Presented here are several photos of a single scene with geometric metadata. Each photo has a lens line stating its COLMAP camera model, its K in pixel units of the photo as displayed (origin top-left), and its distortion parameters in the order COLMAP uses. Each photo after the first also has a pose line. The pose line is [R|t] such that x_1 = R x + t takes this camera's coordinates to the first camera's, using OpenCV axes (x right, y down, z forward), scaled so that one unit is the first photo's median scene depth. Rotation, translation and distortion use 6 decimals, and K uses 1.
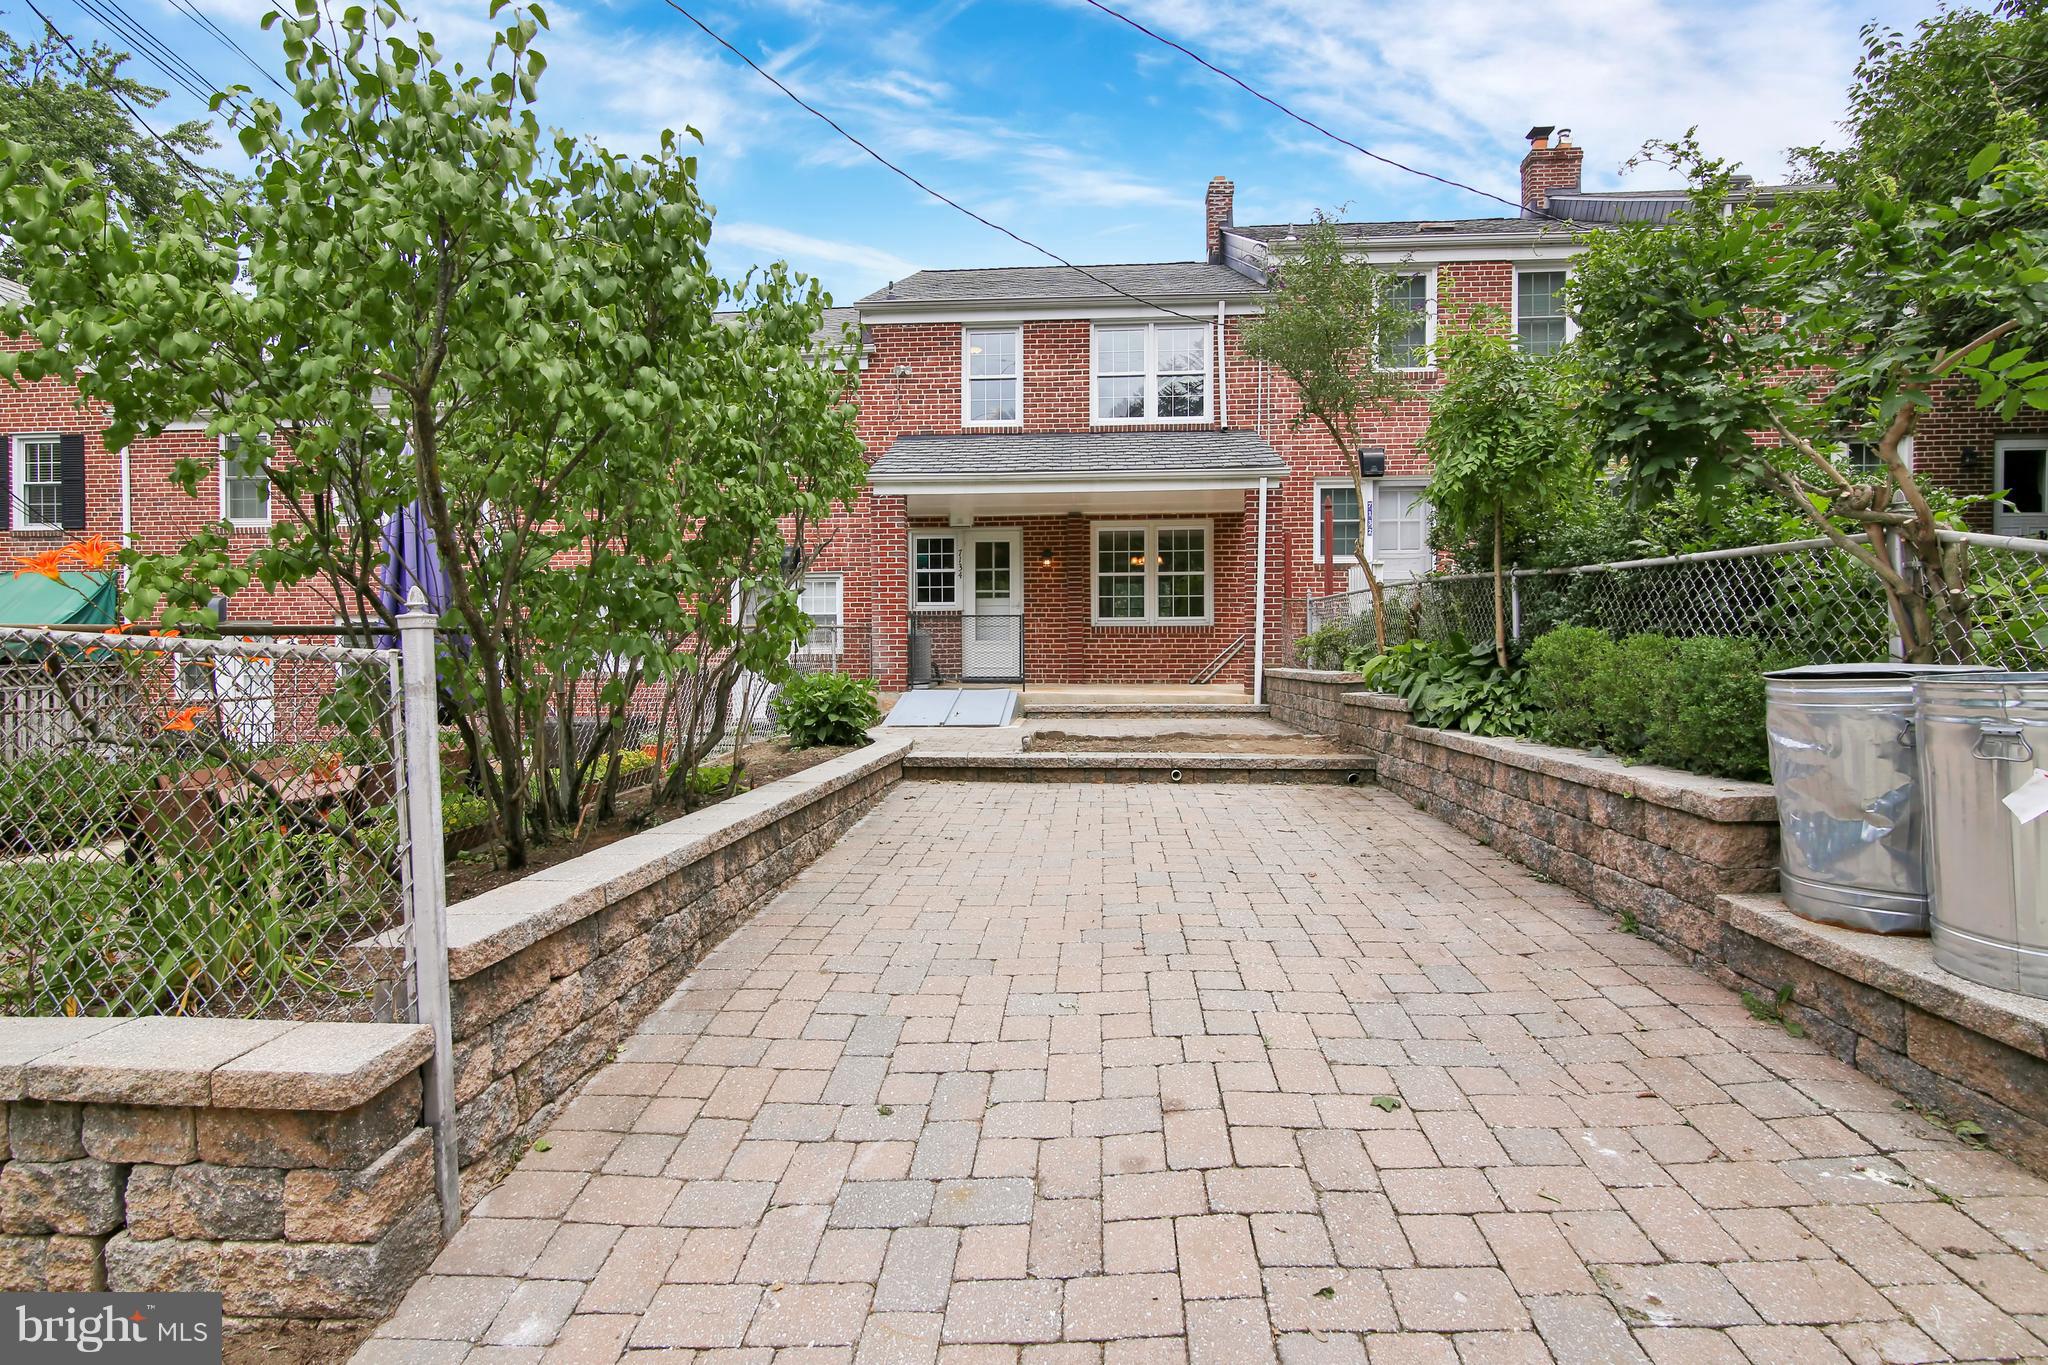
lens RADIAL K [[969.2, 0, 909.5], [0, 969.2, 682.4], [0, 0, 1]] dist [-0.004462, 0.002510]
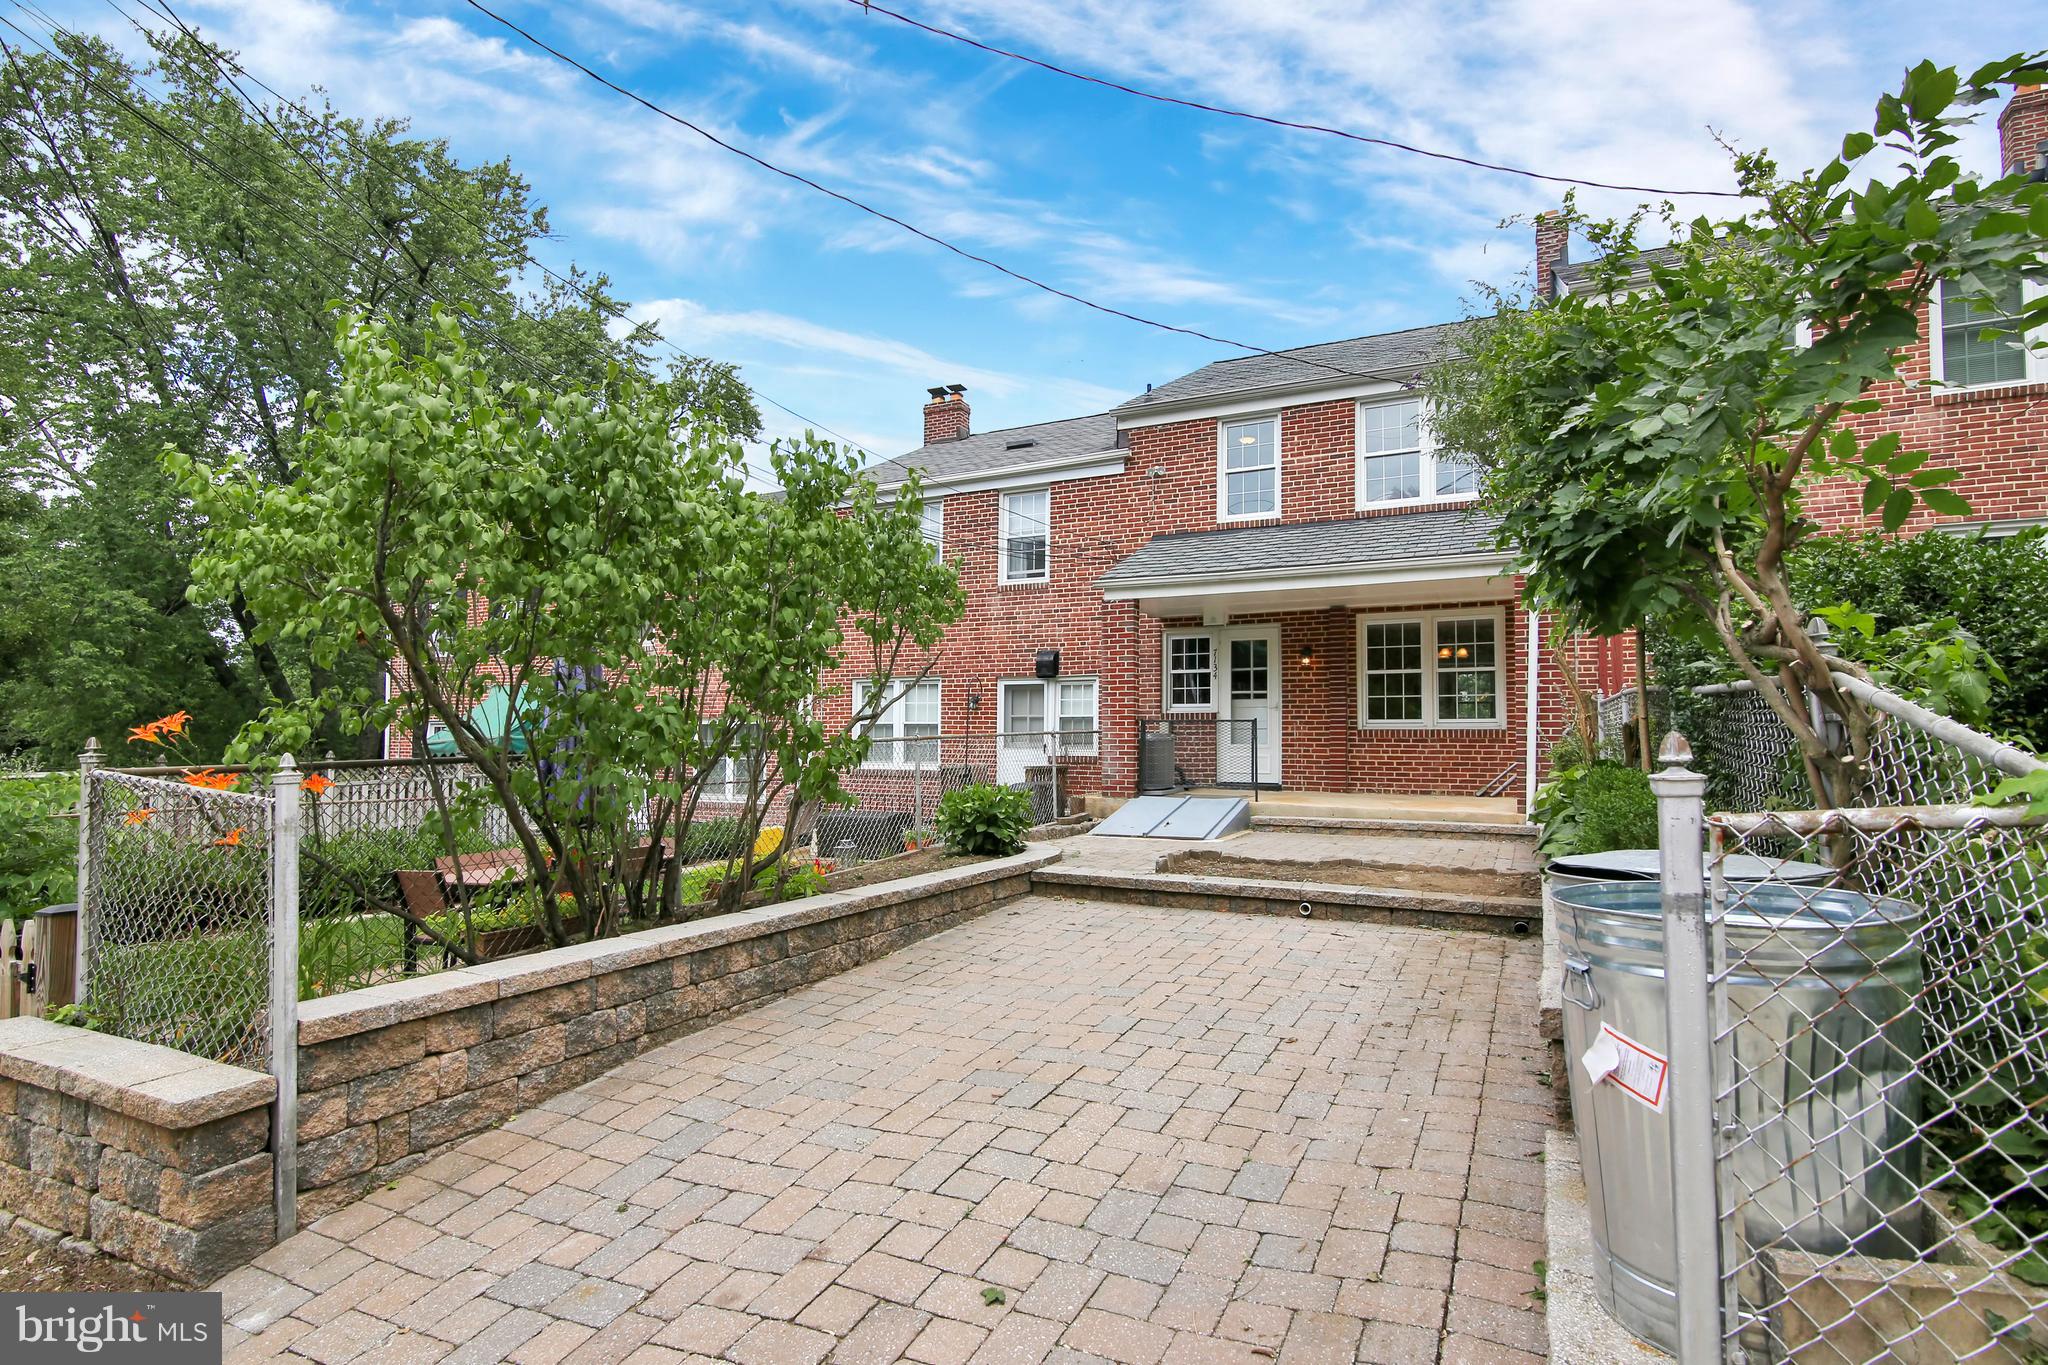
lens RADIAL K [[969.2, 0, 943.5], [0, 969.2, 711.8], [0, 0, 1]] dist [-0.004462, 0.002510]
pose [[0.926086, -0.006438, -0.377258, 0.267693], [-0.015302, 0.998391, -0.054602, -0.029640], [0.377002, 0.056339, 0.924497, 0.020377]]
